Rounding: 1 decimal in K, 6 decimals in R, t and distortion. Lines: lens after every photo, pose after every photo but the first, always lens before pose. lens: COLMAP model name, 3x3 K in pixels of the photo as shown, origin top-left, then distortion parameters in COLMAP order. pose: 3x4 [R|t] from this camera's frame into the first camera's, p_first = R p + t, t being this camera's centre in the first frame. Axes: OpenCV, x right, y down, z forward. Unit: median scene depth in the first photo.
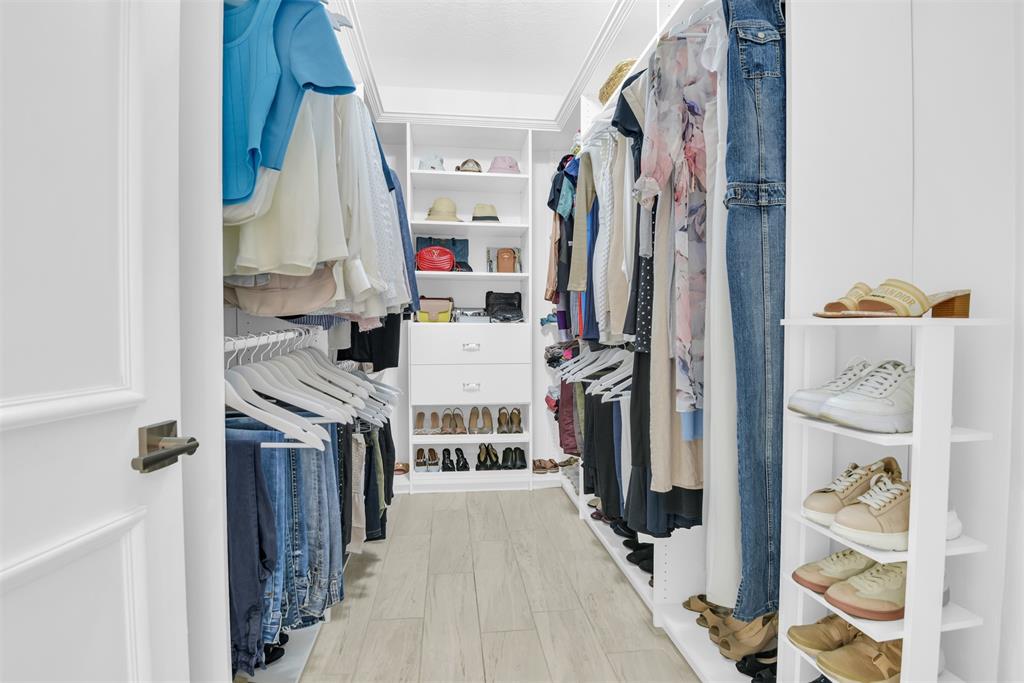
lens RADIAL K [[524.0, 0, 512.0], [0, 524.0, 341.5], [0, 0, 1]] dist [-0.016191, -0.000449]
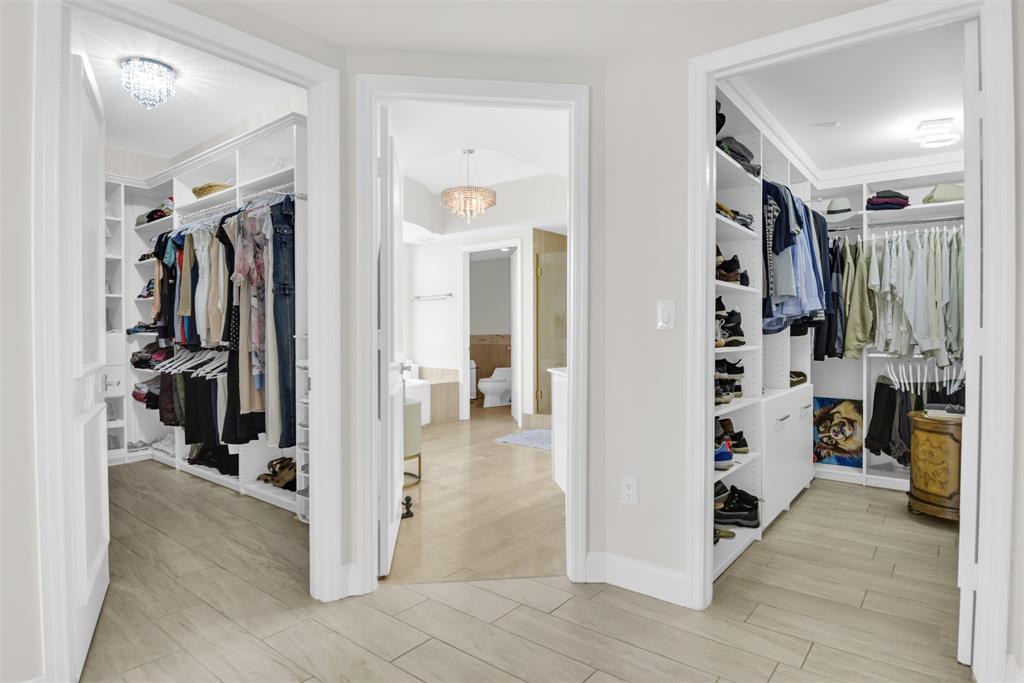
lens RADIAL K [[562.2, 0, 512.0], [0, 562.2, 341.5], [0, 0, 1]] dist [0.001893, -0.000063]
pose [[0.714589, -0.010003, 0.699473, -0.527508], [0.019146, 0.999803, -0.005262, 0.019606], [-0.699282, 0.017152, 0.714640, -1.377574]]
